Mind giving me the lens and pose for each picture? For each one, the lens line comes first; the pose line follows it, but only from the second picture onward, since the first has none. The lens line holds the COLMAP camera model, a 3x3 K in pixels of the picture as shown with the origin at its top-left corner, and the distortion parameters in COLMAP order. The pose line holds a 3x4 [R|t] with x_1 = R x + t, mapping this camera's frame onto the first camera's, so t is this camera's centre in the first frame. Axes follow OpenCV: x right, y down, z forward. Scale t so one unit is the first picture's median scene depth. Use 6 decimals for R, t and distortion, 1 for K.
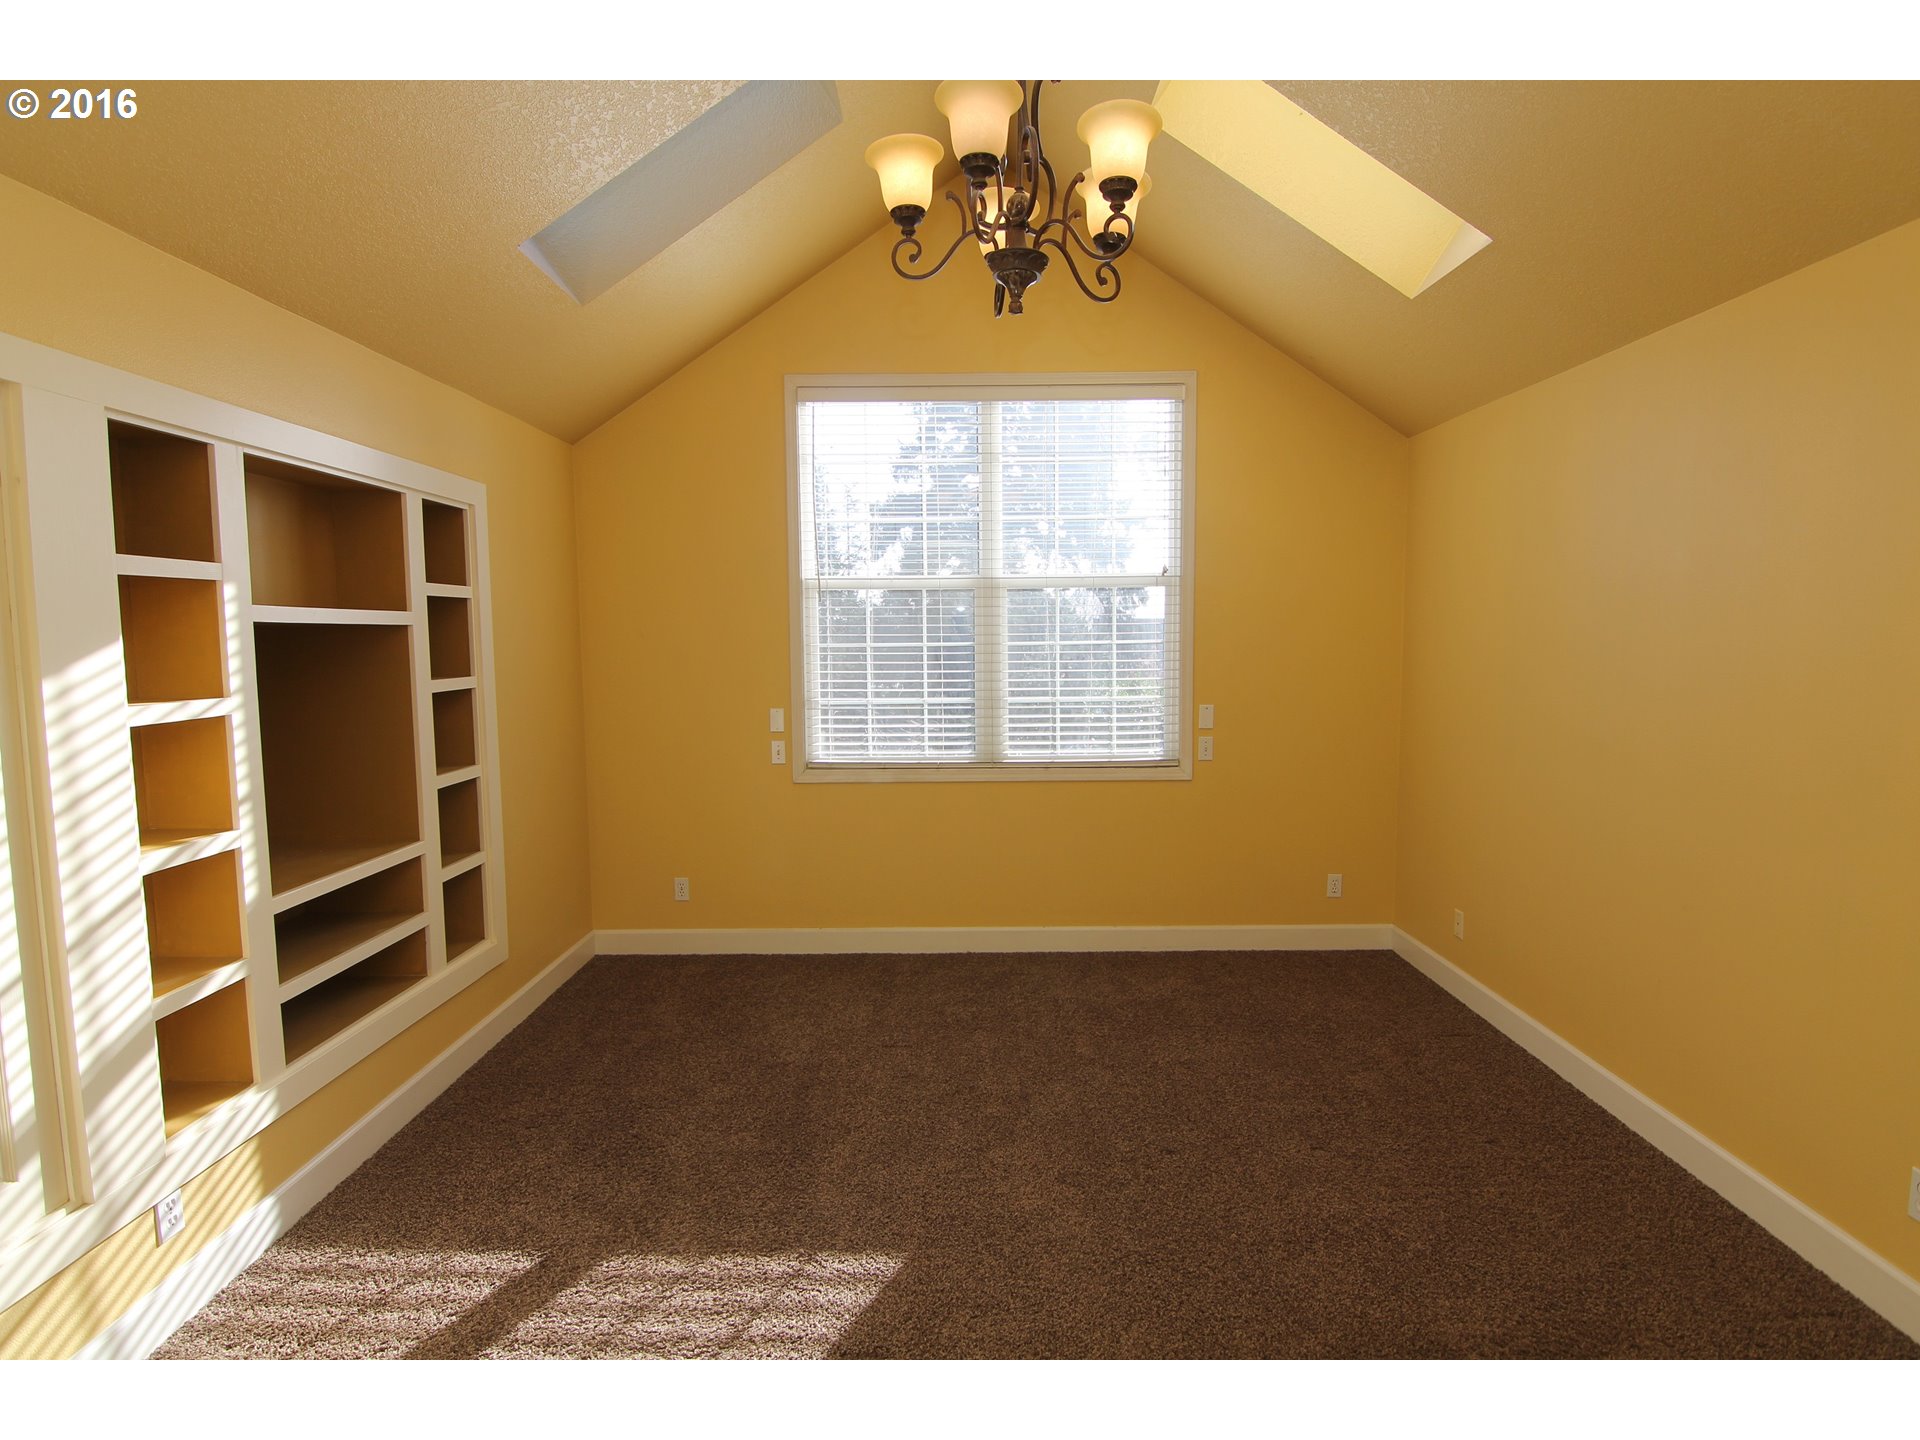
lens RADIAL K [[971.6, 0, 958.1], [0, 971.6, 710.3], [0, 0, 1]] dist [0.001181, -0.016372]
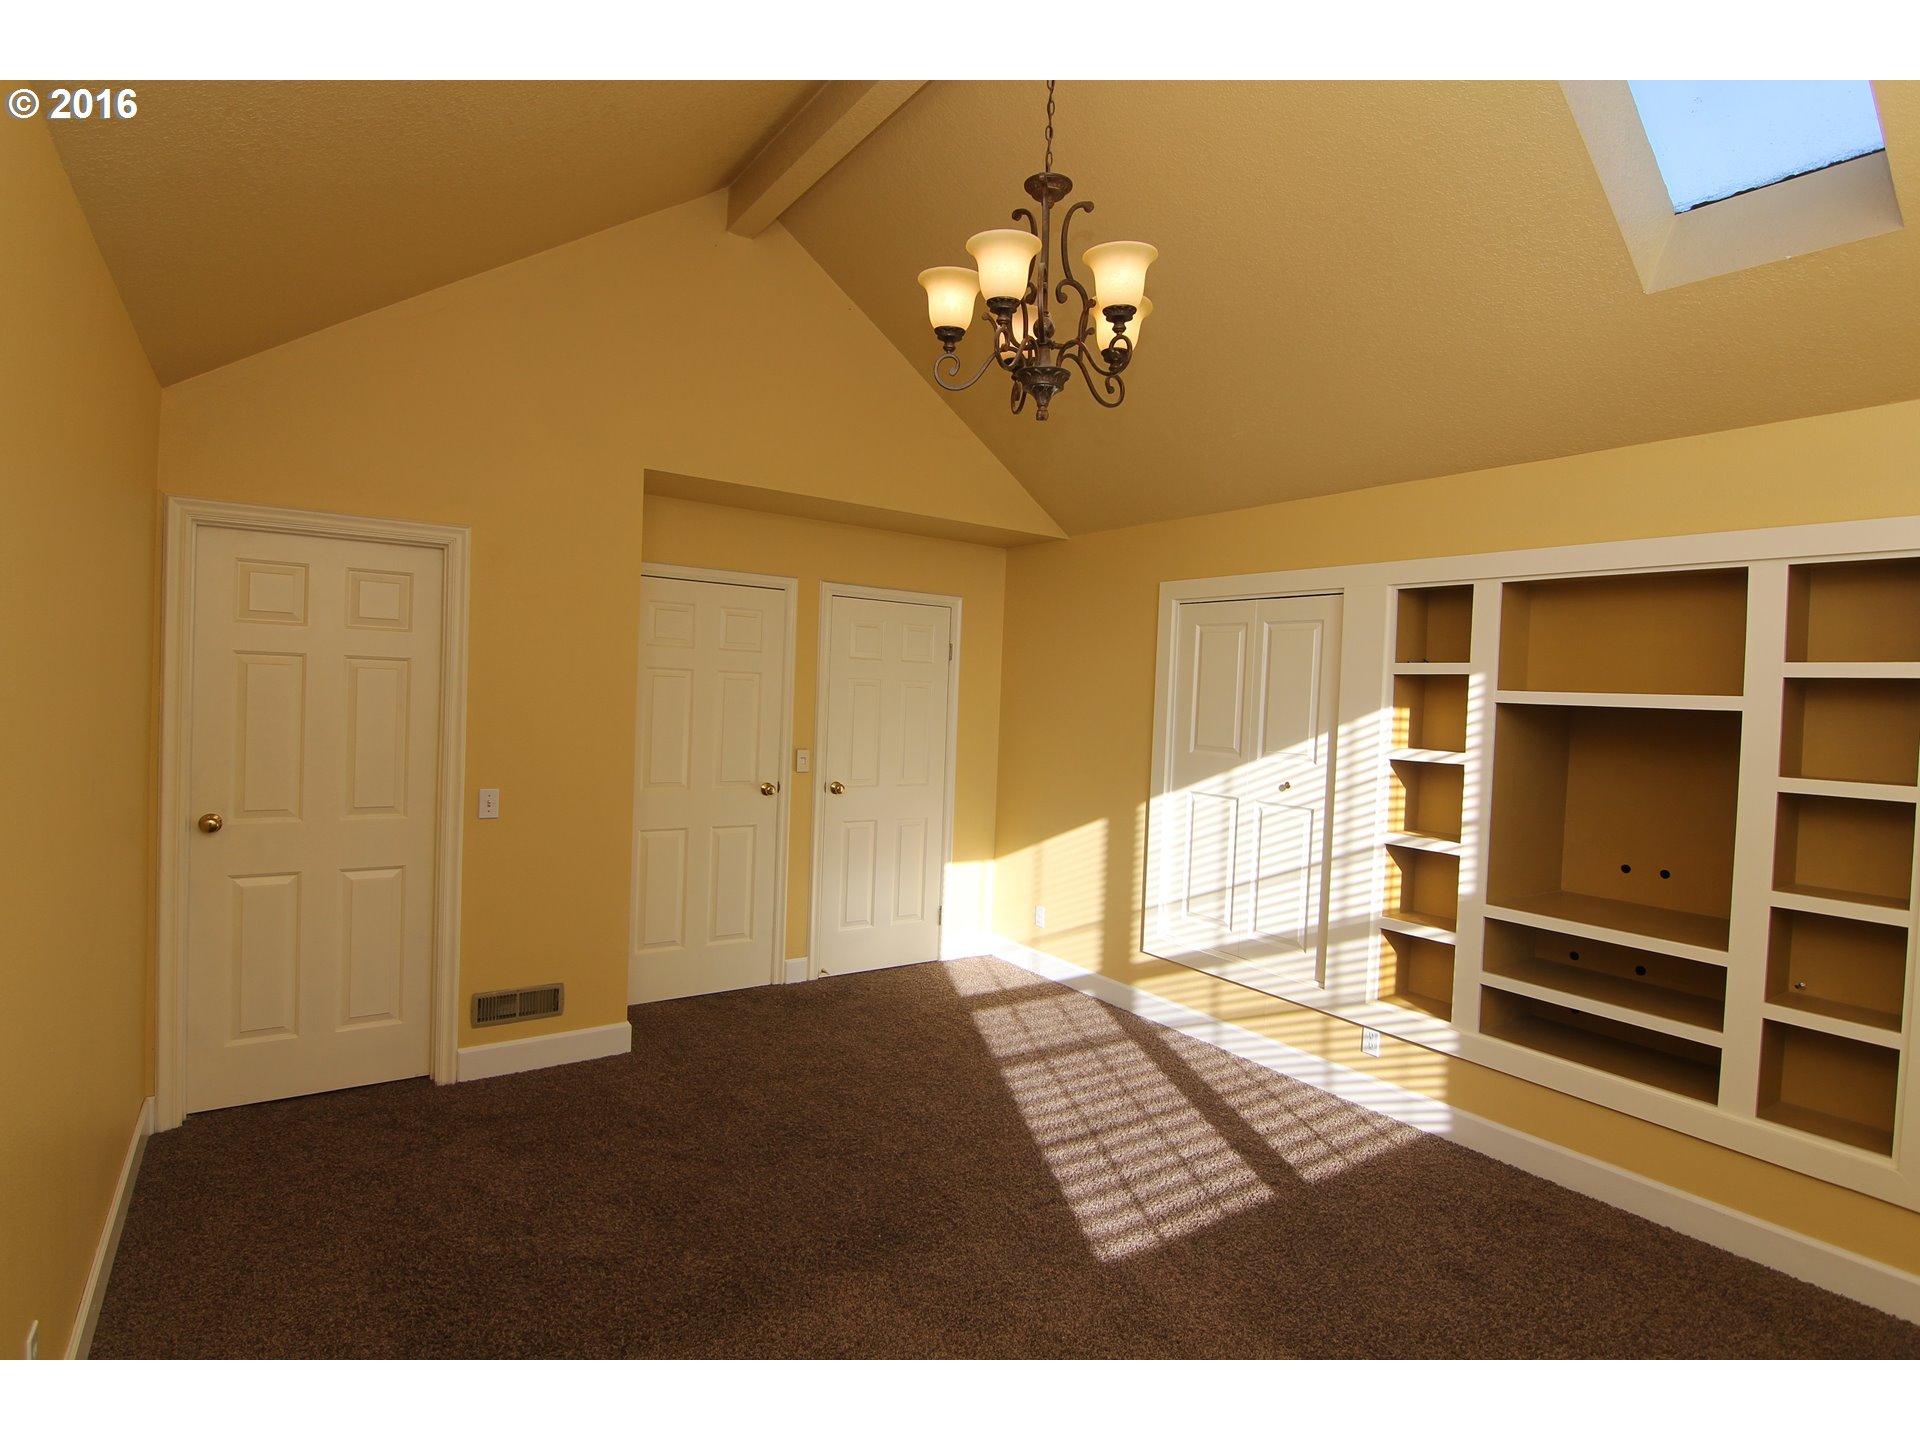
lens RADIAL K [[971.6, 0, 958.1], [0, 971.6, 710.3], [0, 0, 1]] dist [0.001181, -0.016372]
pose [[-0.814839, -0.015178, -0.579489, 0.720940], [-0.085084, 0.991962, 0.093658, -0.145088], [0.573410, 0.125622, -0.809581, 1.715264]]
